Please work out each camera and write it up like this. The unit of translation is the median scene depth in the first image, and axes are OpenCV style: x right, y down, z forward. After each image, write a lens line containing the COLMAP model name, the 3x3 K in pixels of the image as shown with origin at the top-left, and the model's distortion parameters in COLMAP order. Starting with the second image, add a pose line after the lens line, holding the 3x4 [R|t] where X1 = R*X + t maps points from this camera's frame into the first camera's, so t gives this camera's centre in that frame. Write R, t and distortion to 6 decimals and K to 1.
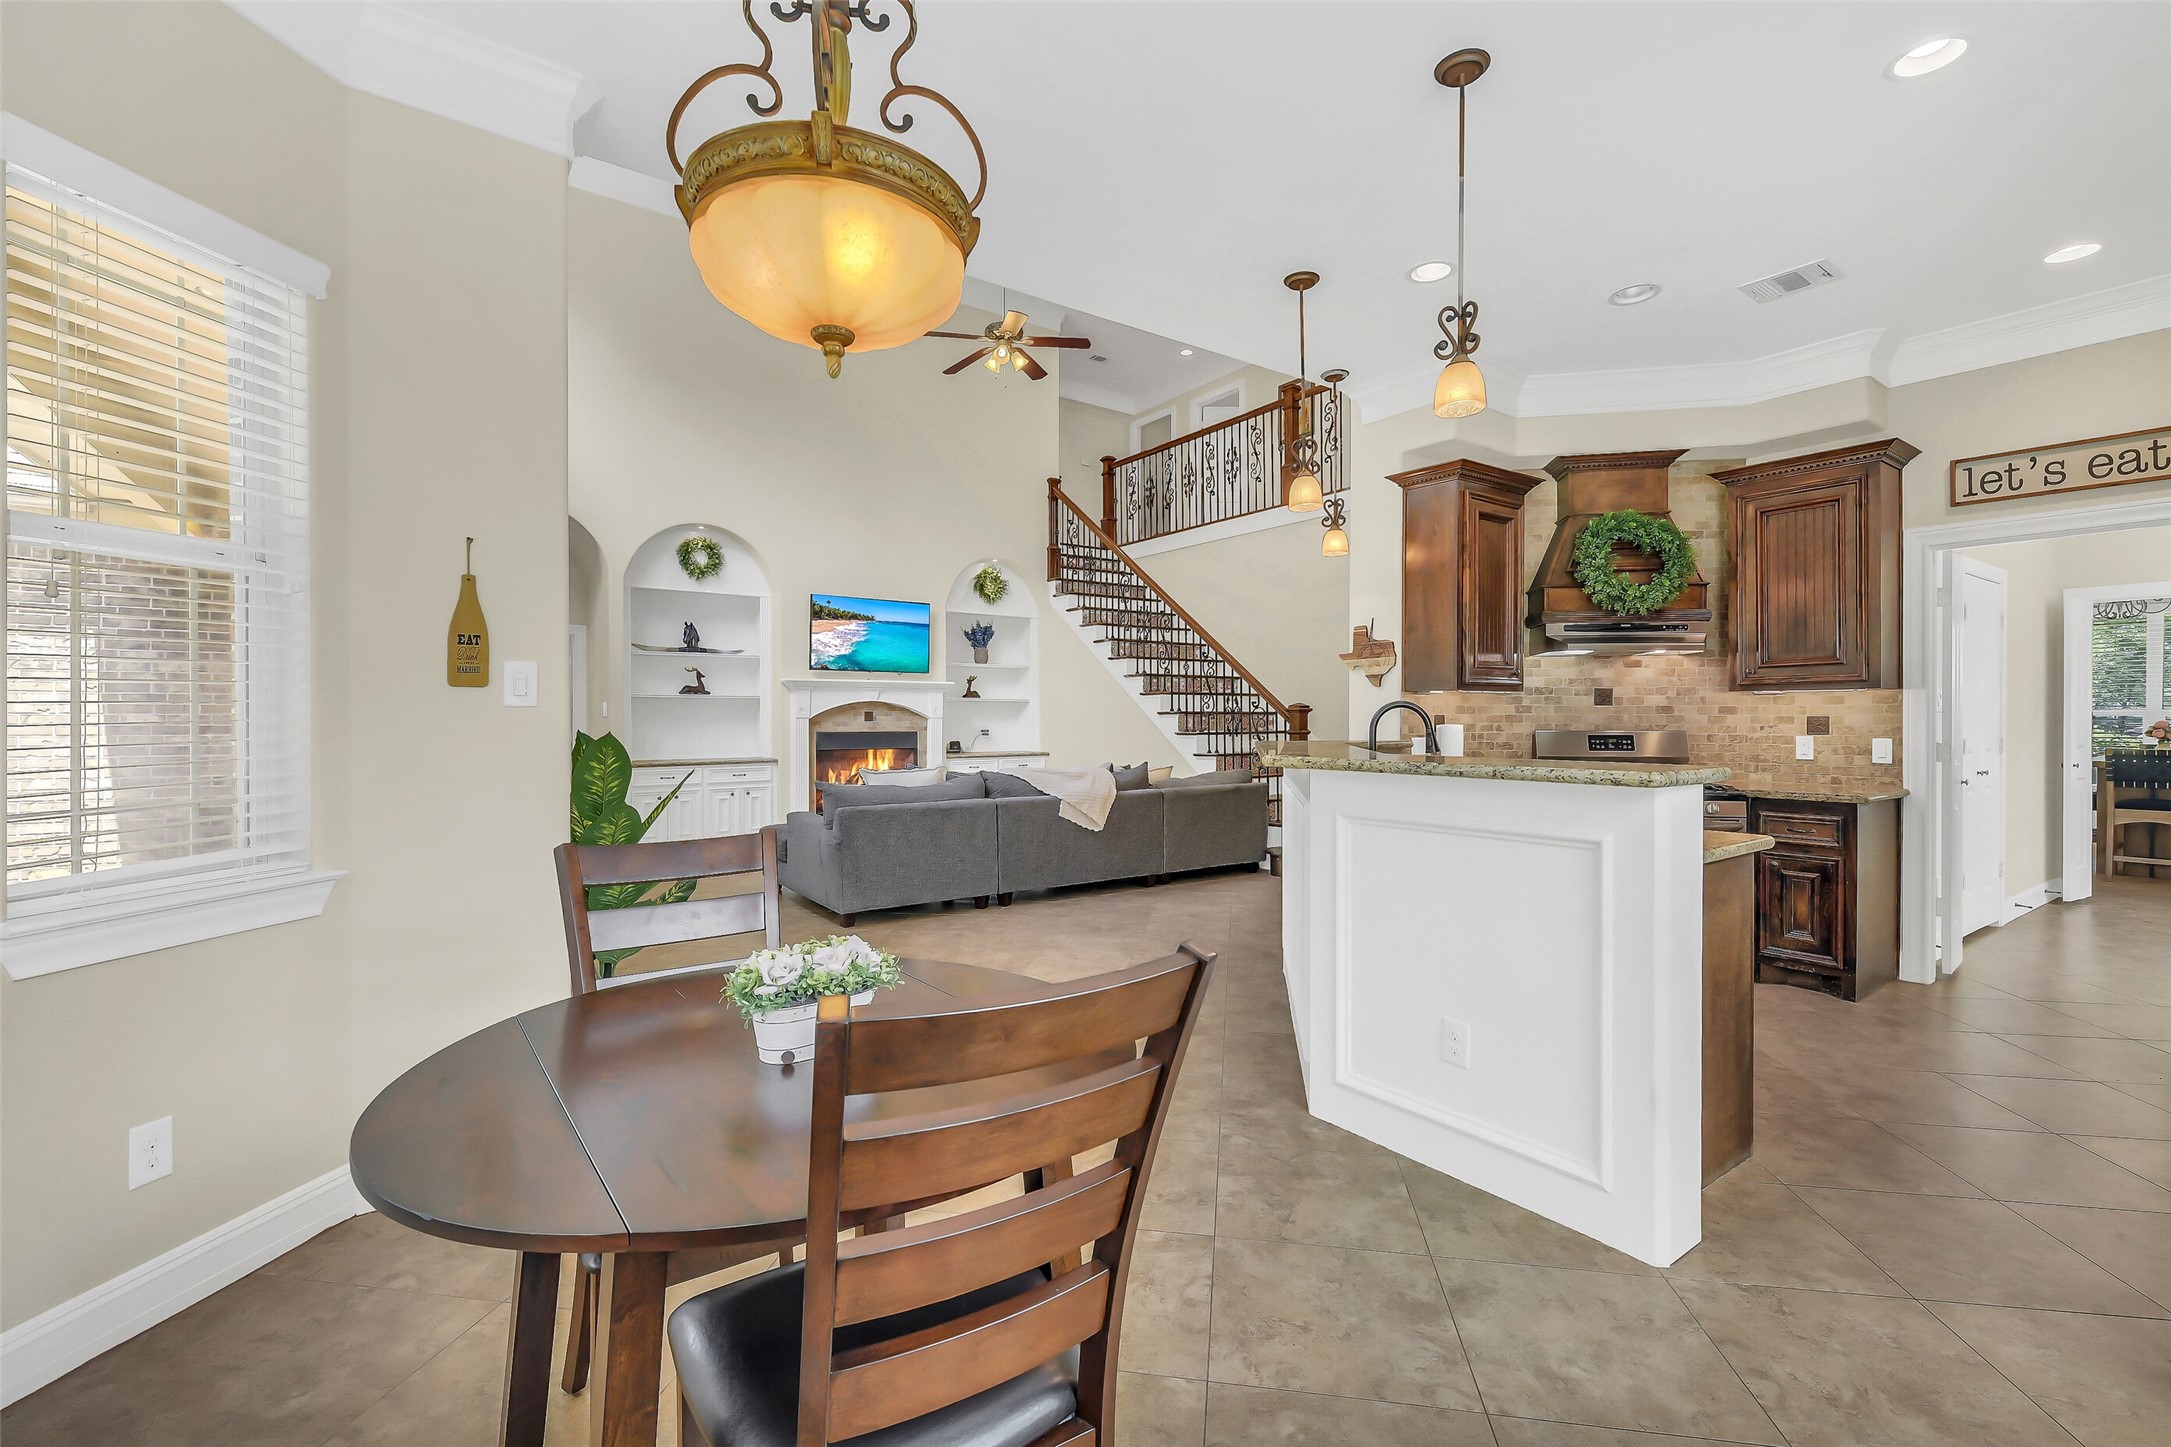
lens RADIAL K [[934.0, 0, 1087.5], [0, 934.0, 723.1], [0, 0, 1]] dist [0.019083, -0.009843]
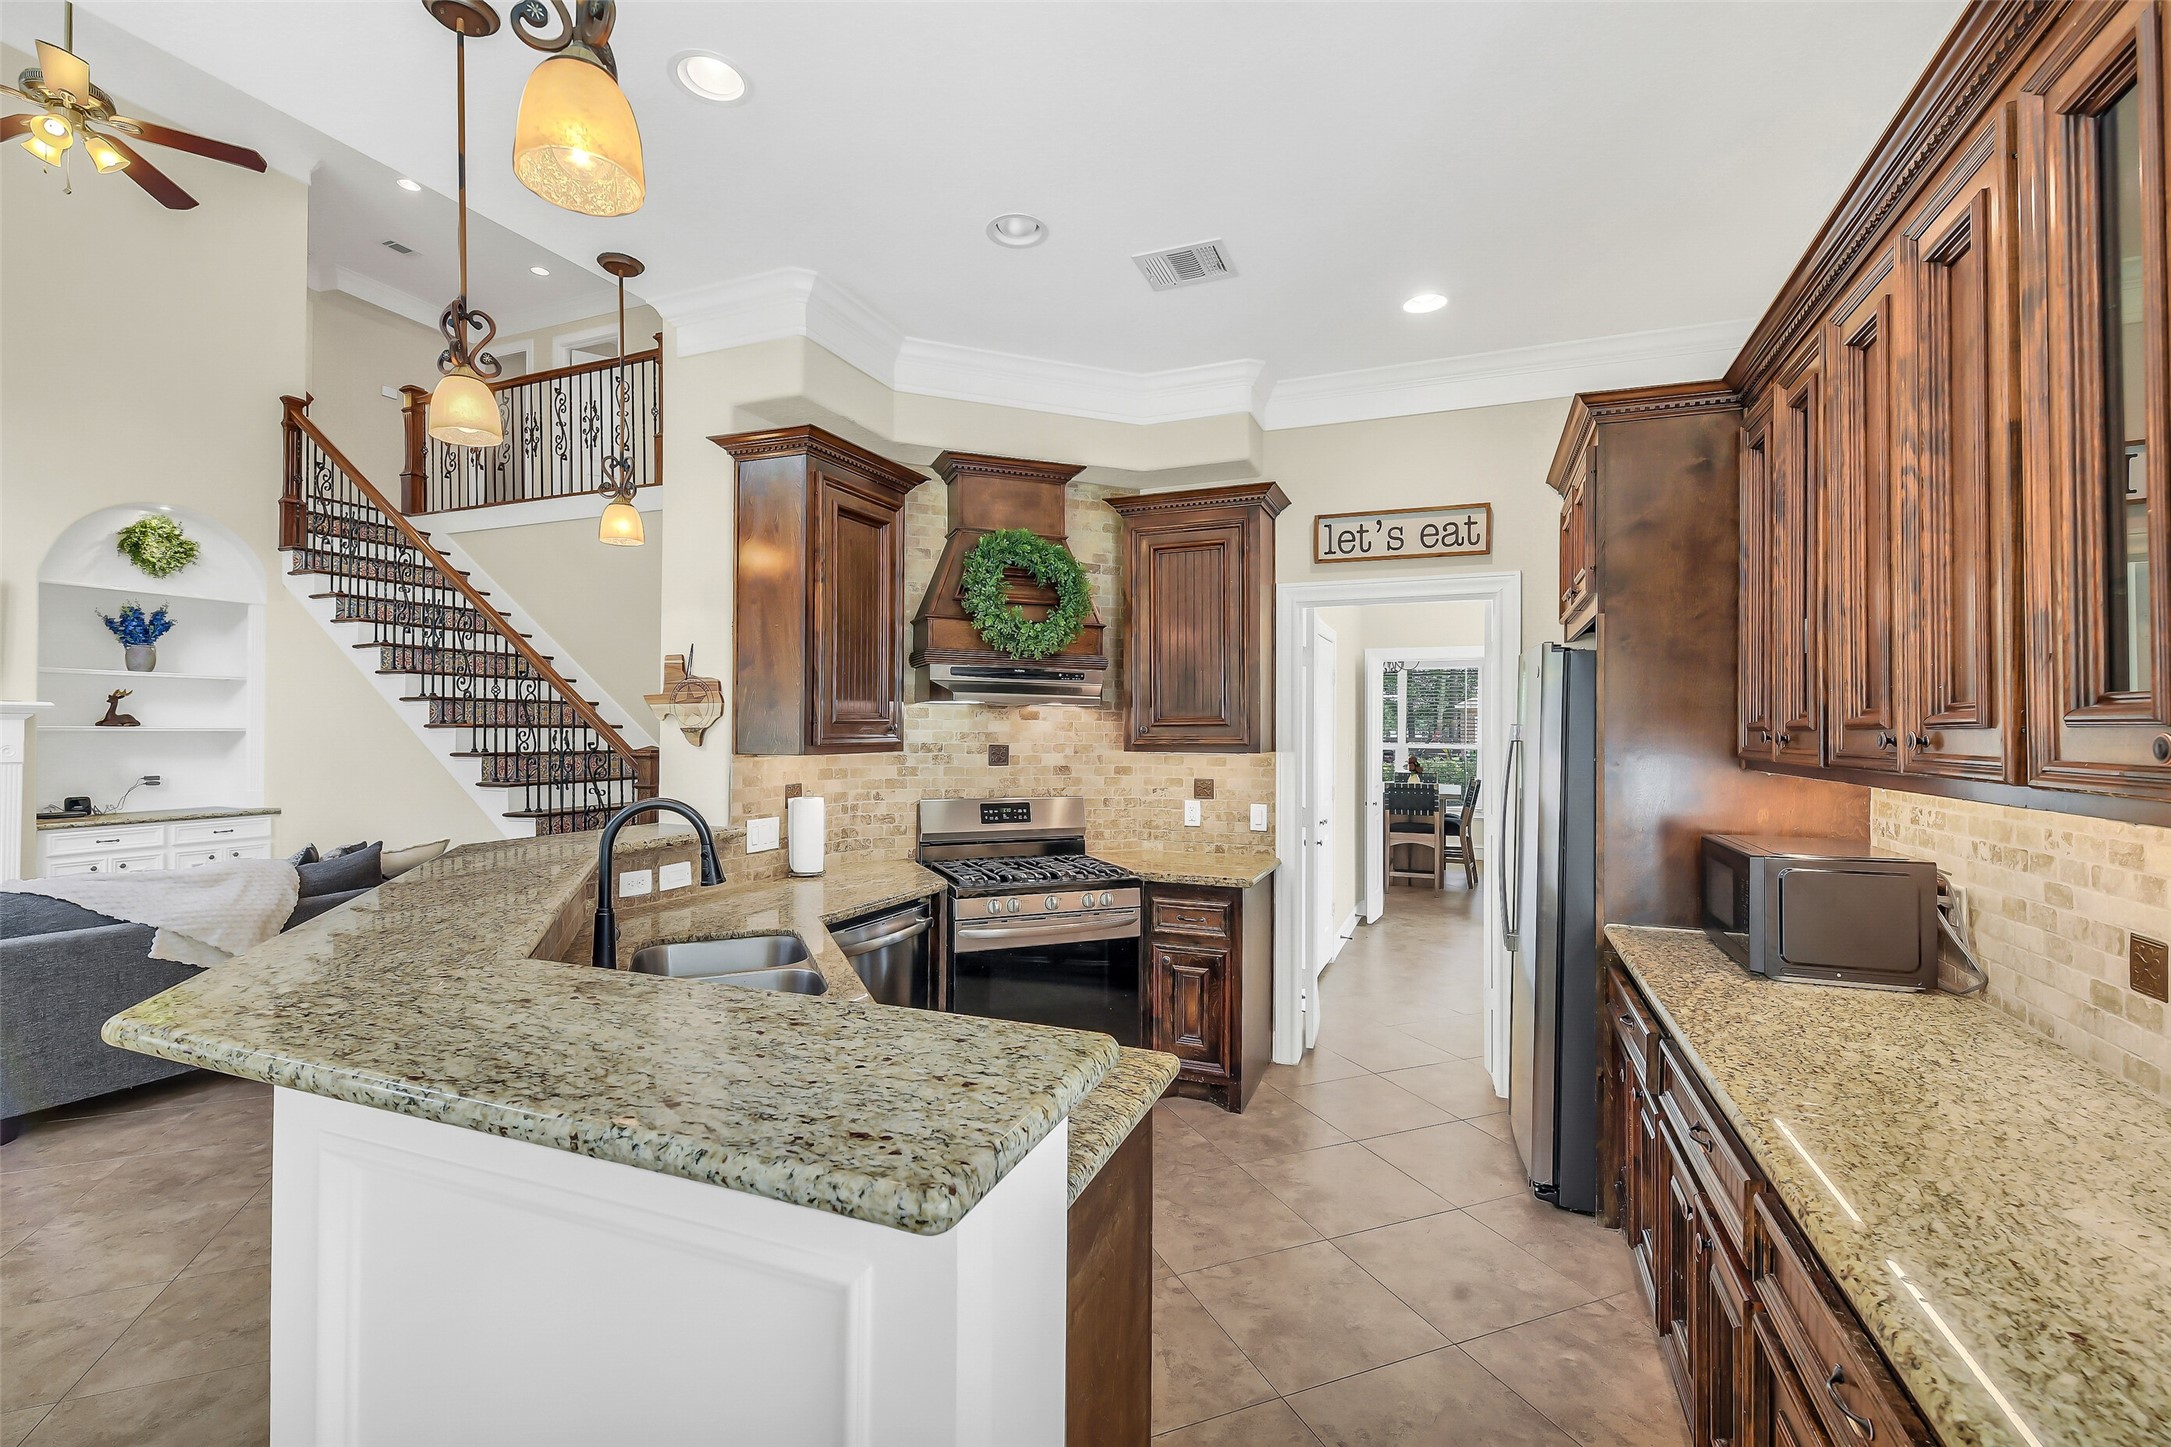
lens RADIAL K [[934.0, 0, 1087.5], [0, 934.0, 723.1], [0, 0, 1]] dist [0.019083, -0.009843]
pose [[0.848801, 0.008469, 0.528645, 0.188259], [-0.002790, 0.999930, -0.011540, -0.047741], [-0.528705, 0.008321, 0.848765, 0.272406]]
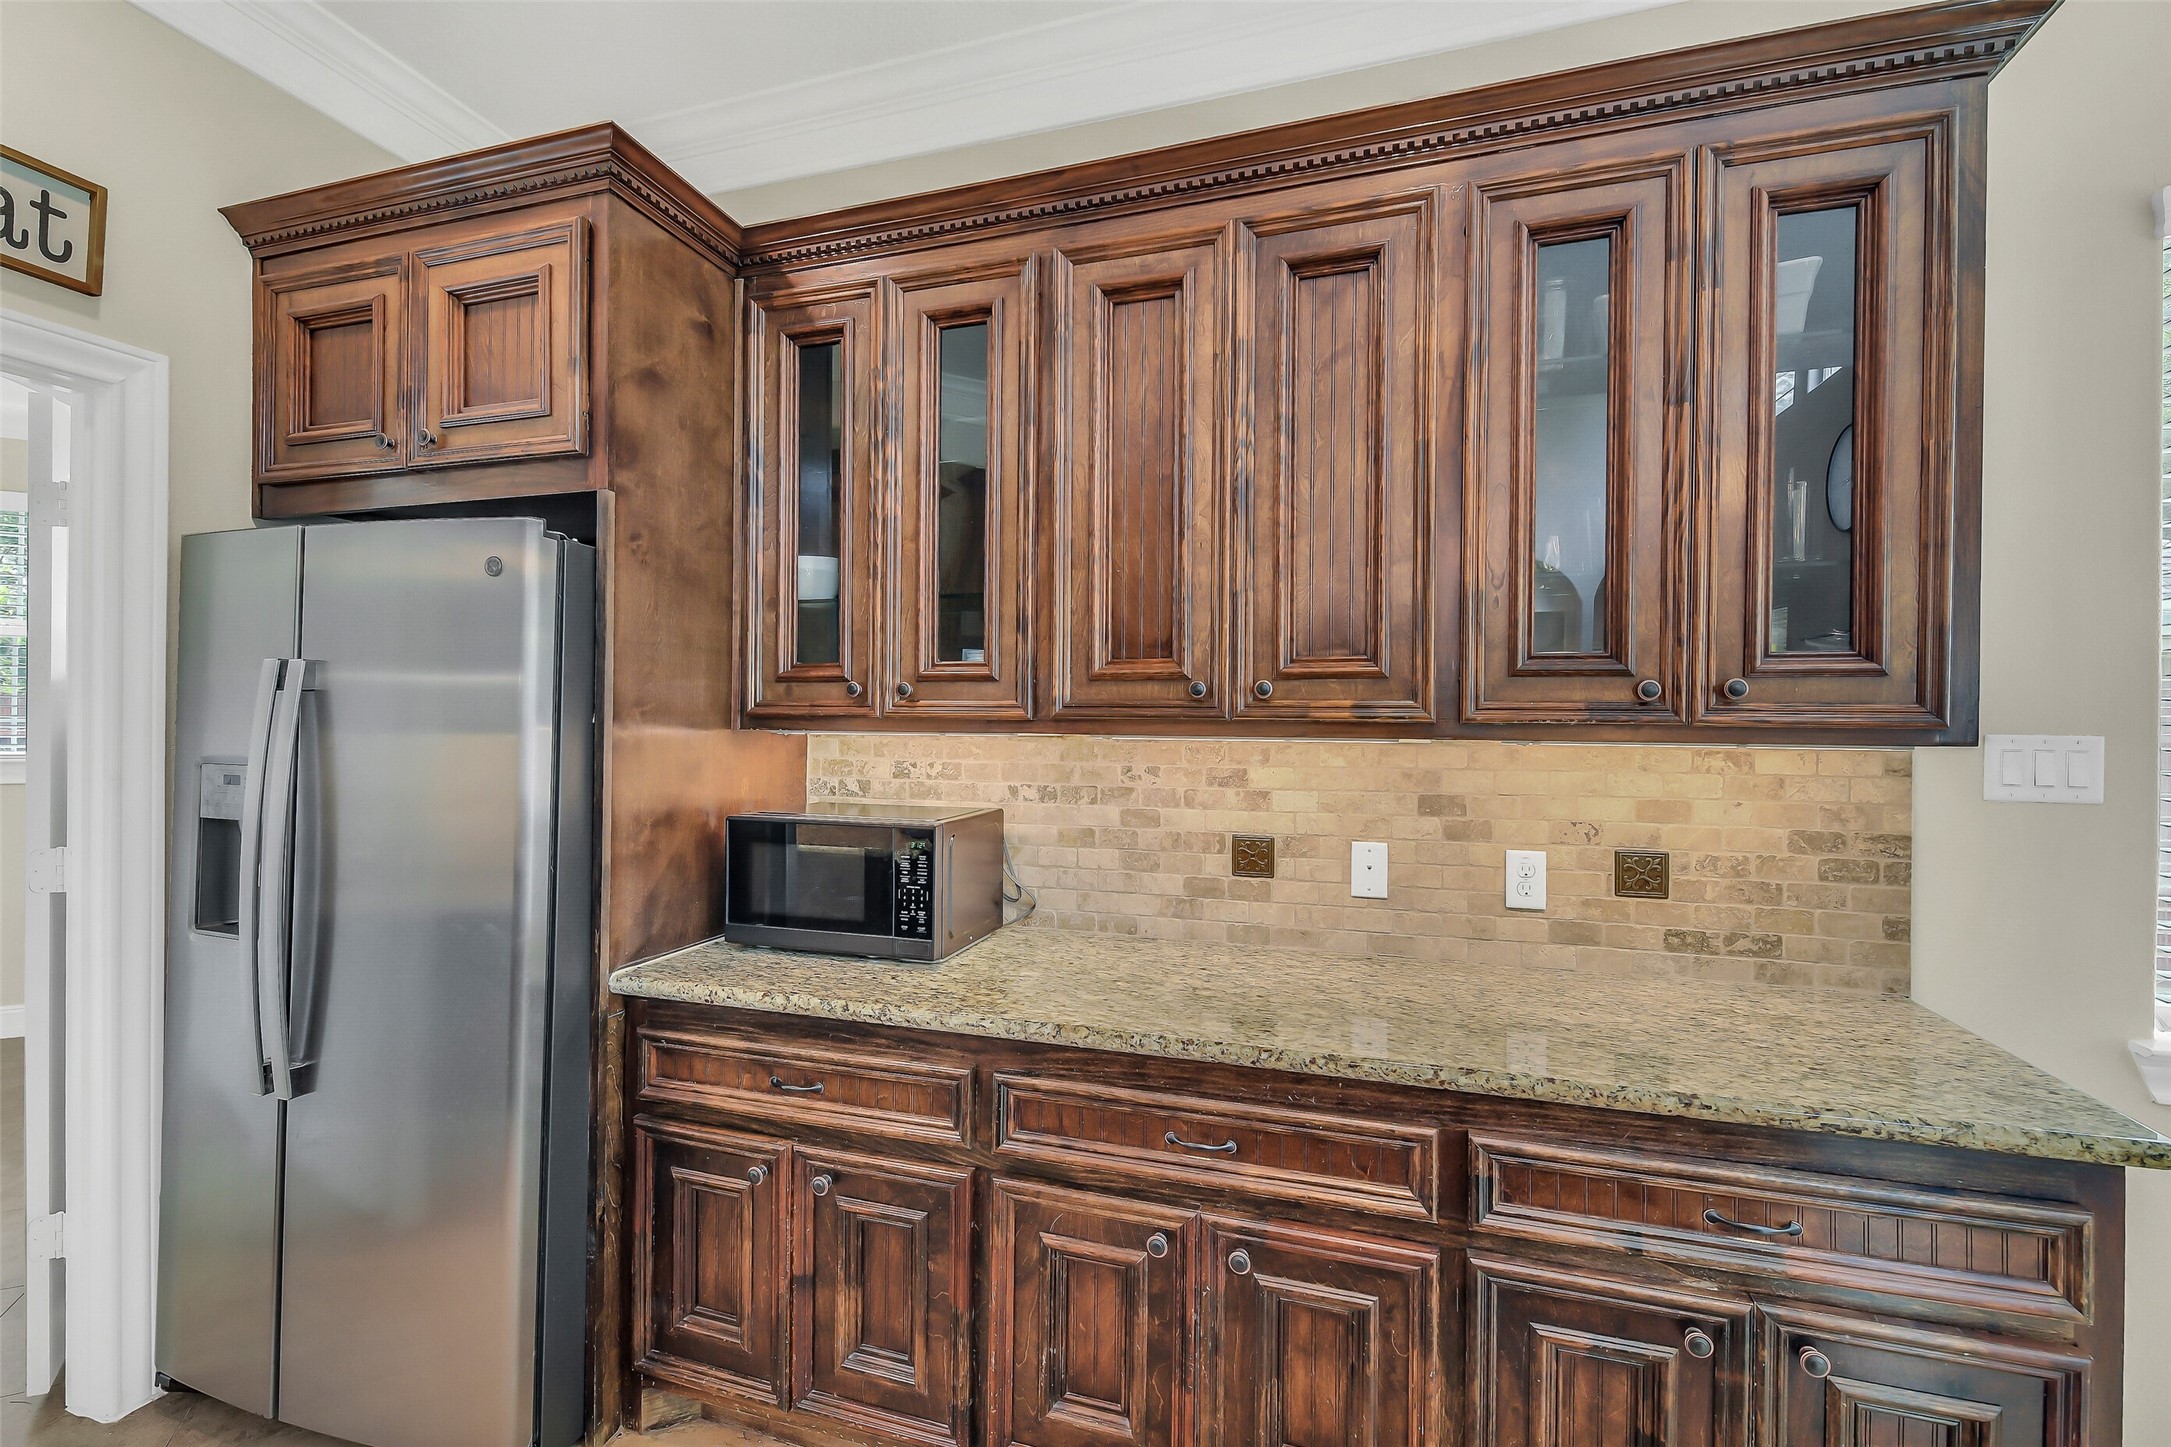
lens RADIAL K [[934.0, 0, 1087.5], [0, 934.0, 723.1], [0, 0, 1]] dist [0.019083, -0.009843]
pose [[-0.597218, -0.007468, 0.802045, 0.350060], [-0.005317, 0.999972, 0.005352, -0.034817], [-0.802062, -0.001069, -0.597240, 0.658450]]
